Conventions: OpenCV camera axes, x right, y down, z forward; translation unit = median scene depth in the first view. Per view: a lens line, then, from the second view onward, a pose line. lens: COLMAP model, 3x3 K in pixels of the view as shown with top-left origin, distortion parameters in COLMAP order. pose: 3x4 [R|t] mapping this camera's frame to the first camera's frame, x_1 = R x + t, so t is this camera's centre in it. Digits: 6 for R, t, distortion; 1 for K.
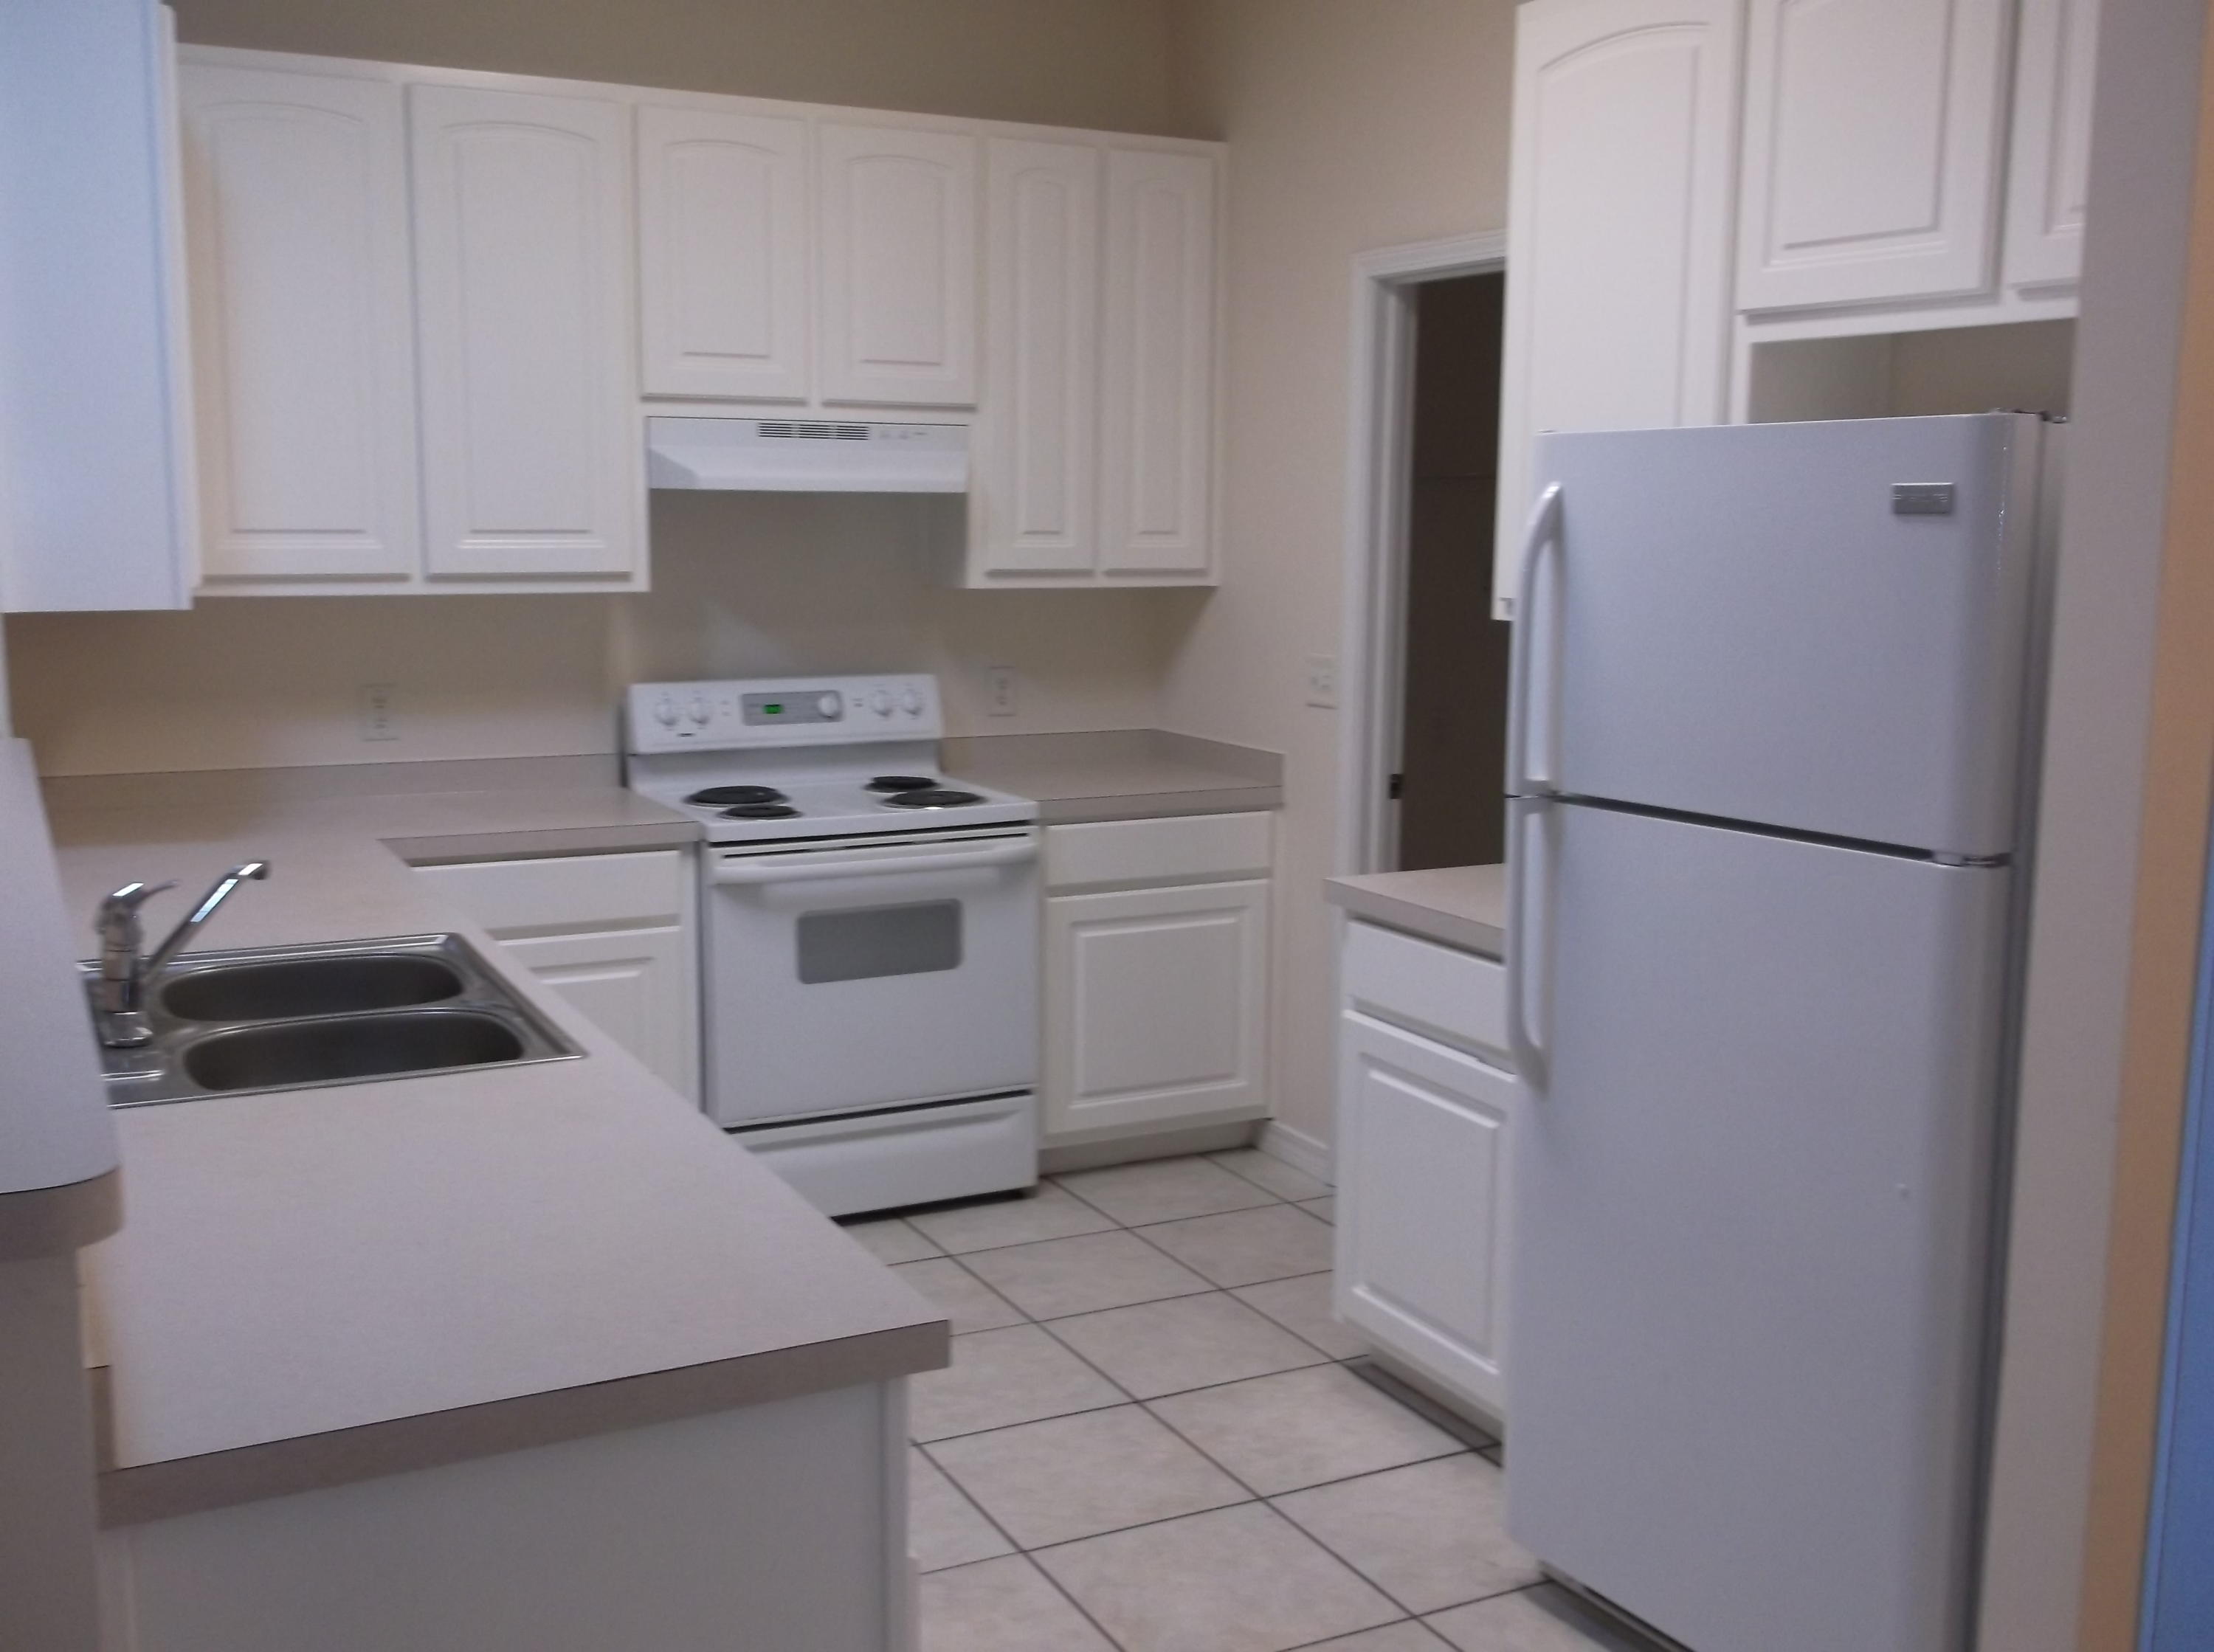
lens RADIAL K [[2192.2, 0, 1106.2], [0, 2192.2, 827.7], [0, 0, 1]] dist [0.001451, 0.000000]
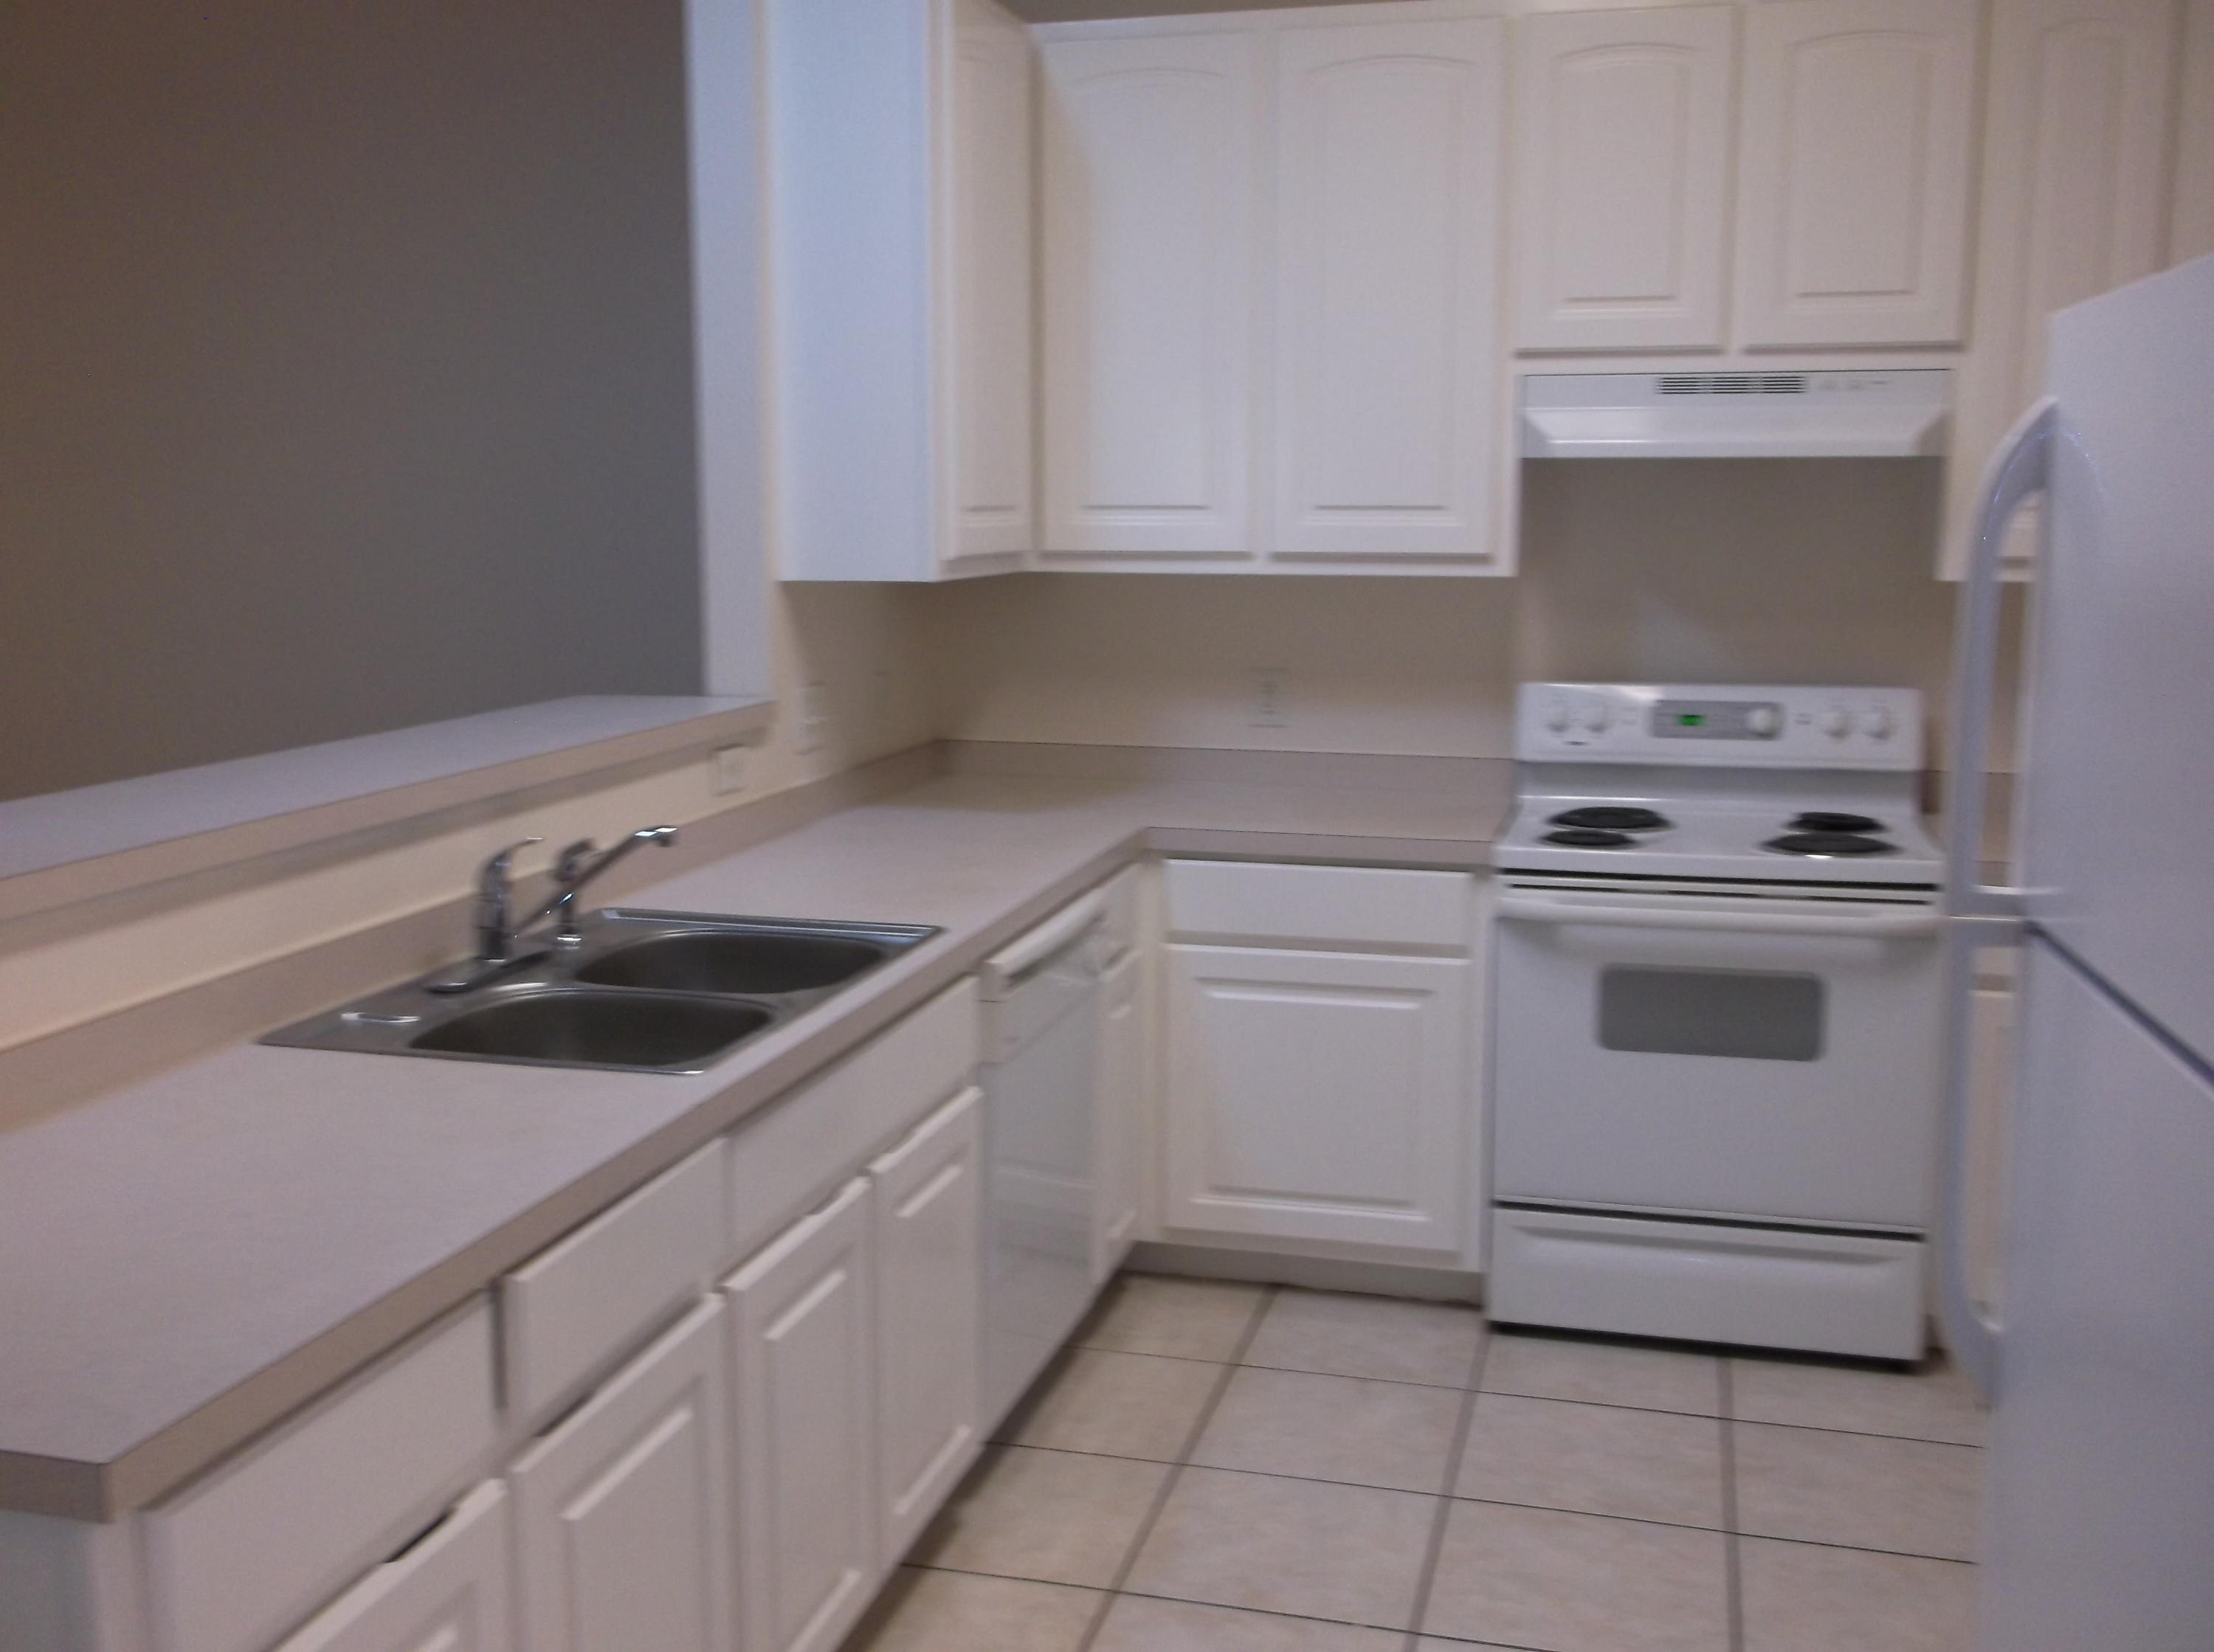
lens RADIAL K [[2192.2, 0, 1098.0], [0, 2192.2, 822.5], [0, 0, 1]] dist [0.001451, 0.000000]
pose [[0.730869, 0.092081, -0.676278, 0.266389], [-0.092454, 0.995081, 0.035572, -0.025225], [0.676227, 0.036526, 0.735787, 0.243381]]
